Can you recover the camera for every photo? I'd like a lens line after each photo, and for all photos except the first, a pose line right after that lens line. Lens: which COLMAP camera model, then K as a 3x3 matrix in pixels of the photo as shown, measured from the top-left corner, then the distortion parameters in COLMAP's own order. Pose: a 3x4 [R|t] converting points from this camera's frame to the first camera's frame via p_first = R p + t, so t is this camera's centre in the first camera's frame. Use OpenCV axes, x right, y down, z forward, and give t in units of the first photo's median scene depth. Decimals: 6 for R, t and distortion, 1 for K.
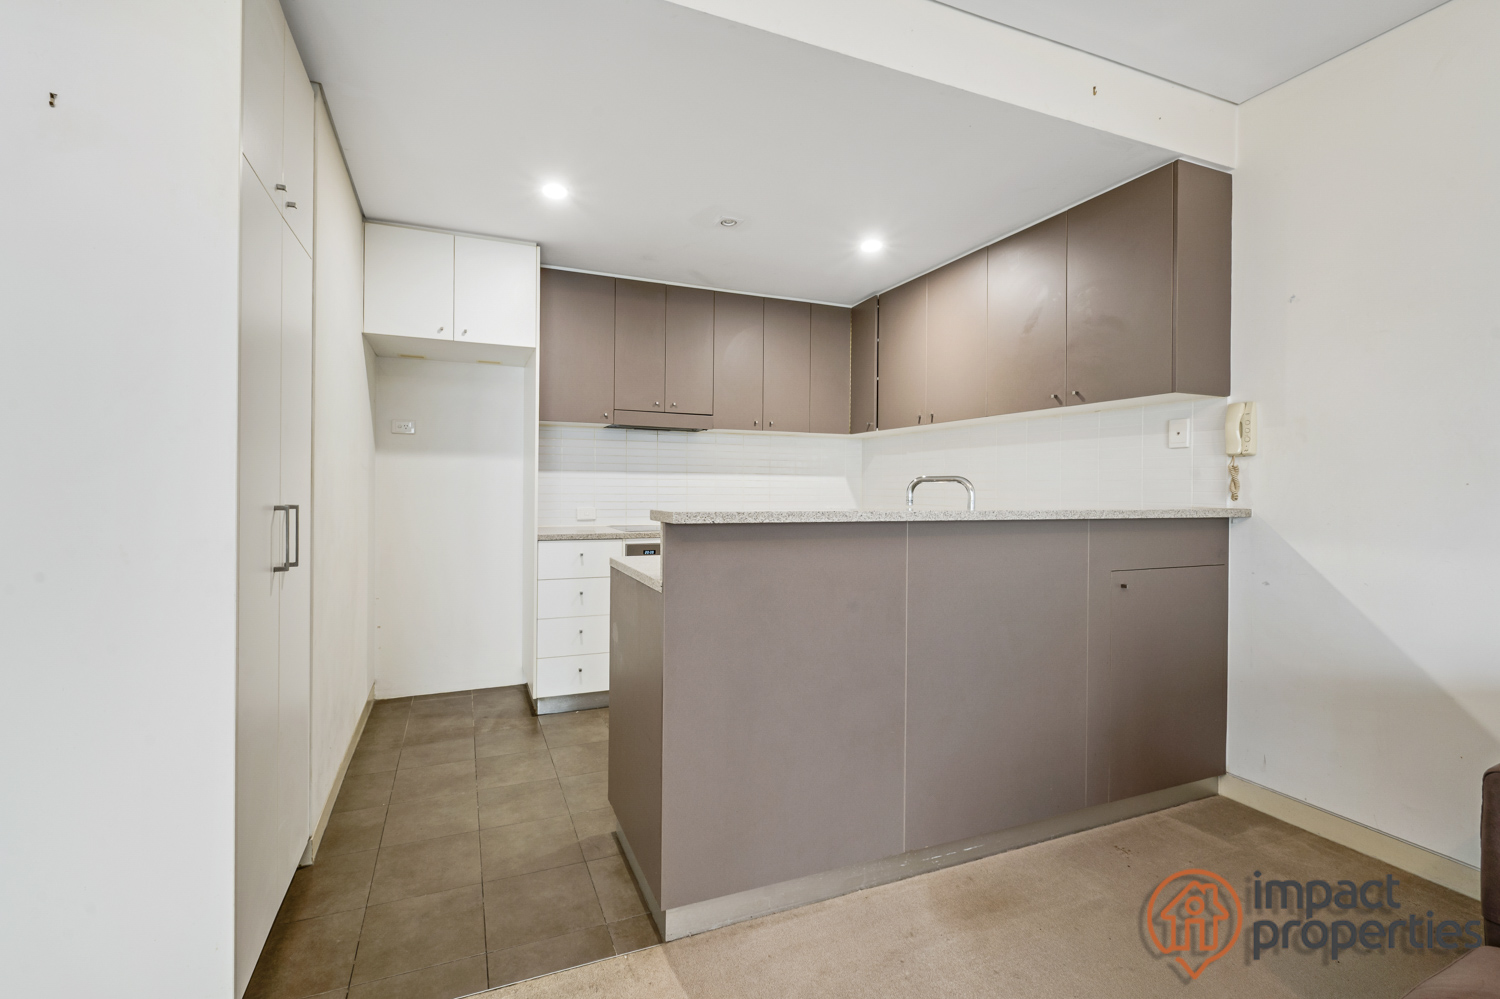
lens RADIAL K [[640.2, 0, 704.9], [0, 640.2, 488.1], [0, 0, 1]] dist [0.000763, -0.000408]
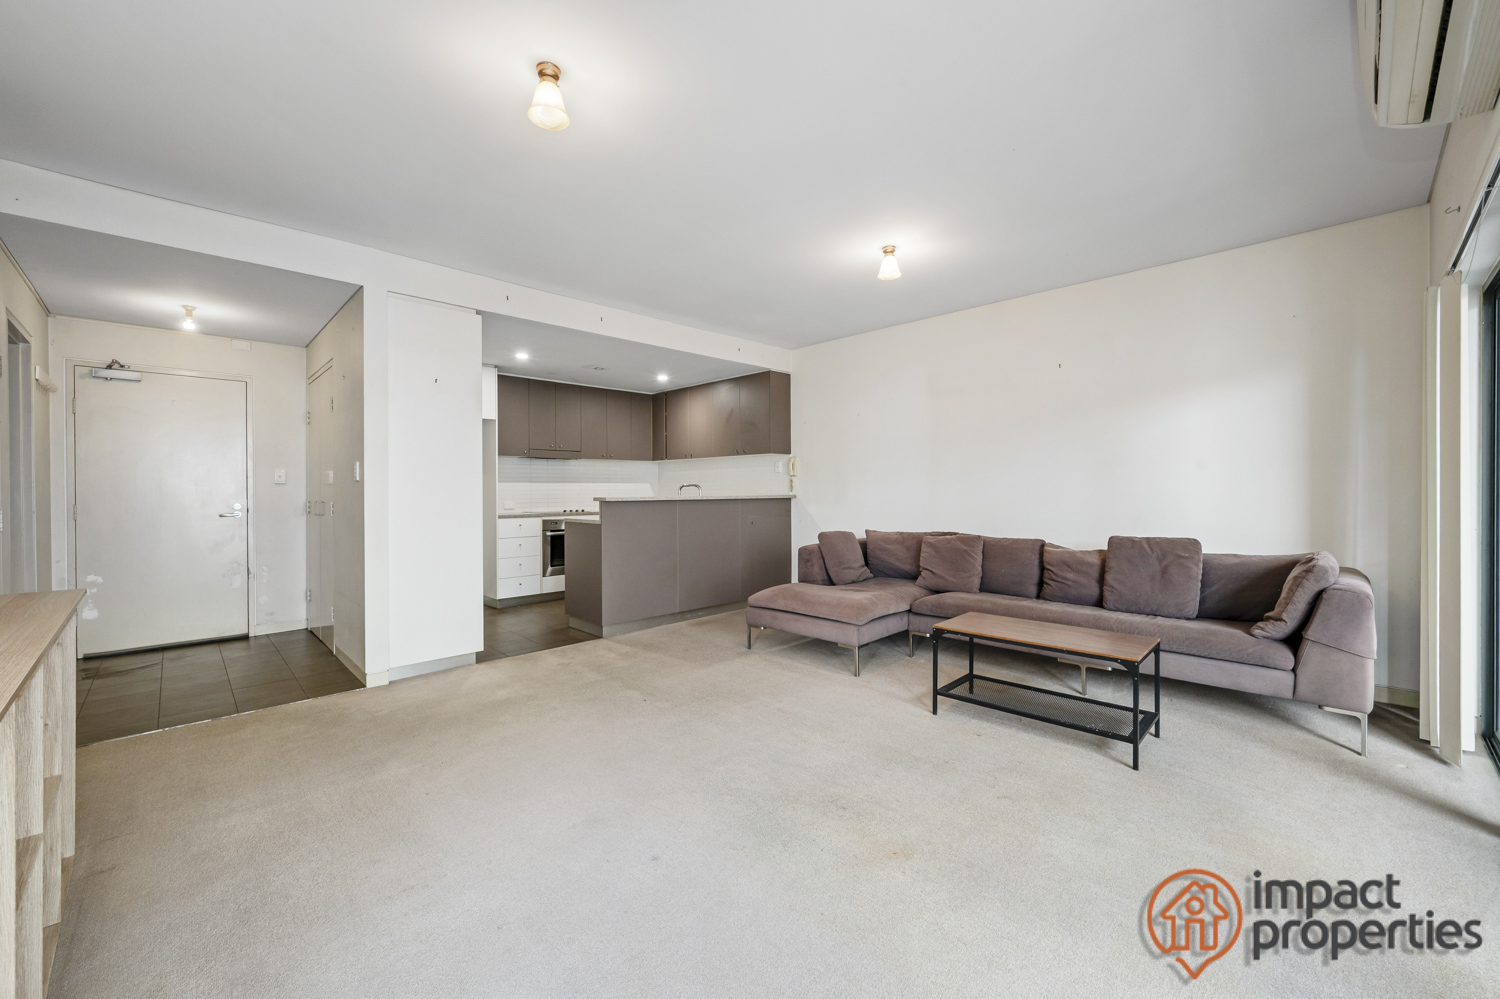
lens RADIAL K [[593.6, 0, 751.5], [0, 593.6, 491.8], [0, 0, 1]] dist [-0.000820, 0.000185]
pose [[0.916844, -0.015507, 0.398945, -0.270956], [0.013963, 0.999880, 0.006777, -0.000196], [-0.399002, -0.000643, 0.916950, -0.960409]]
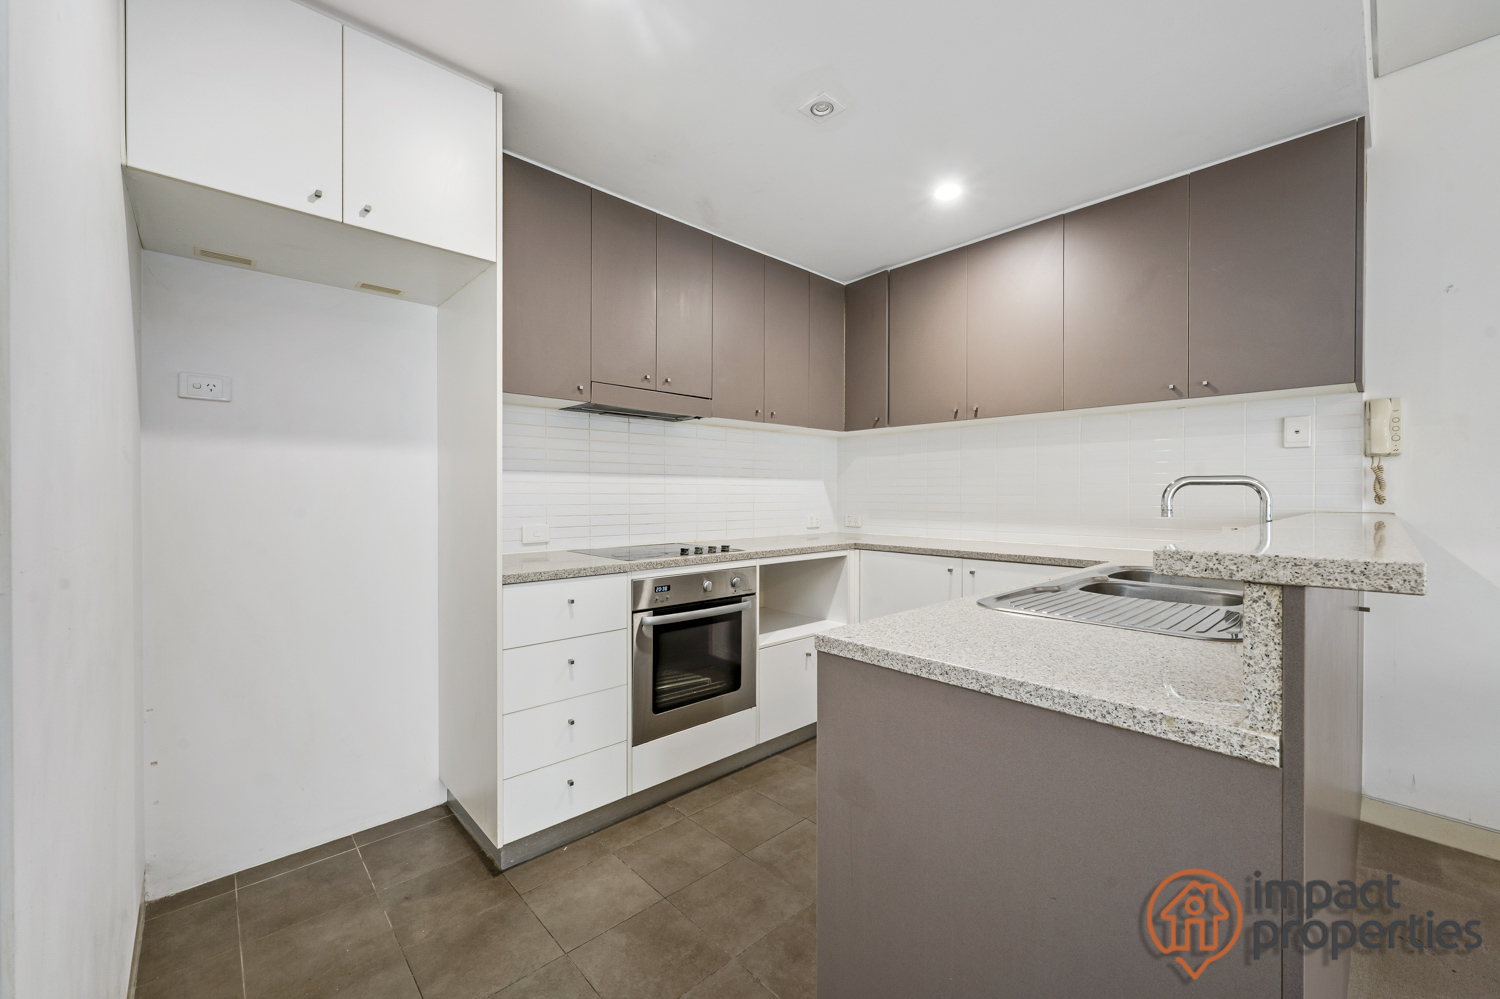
lens RADIAL K [[593.6, 0, 745.9], [0, 593.6, 497.4], [0, 0, 1]] dist [-0.000820, 0.000185]
pose [[0.930130, -0.009136, 0.367117, -0.250295], [0.007141, 0.999951, 0.006792, -0.001751], [-0.367161, -0.003696, 0.930150, 0.394532]]
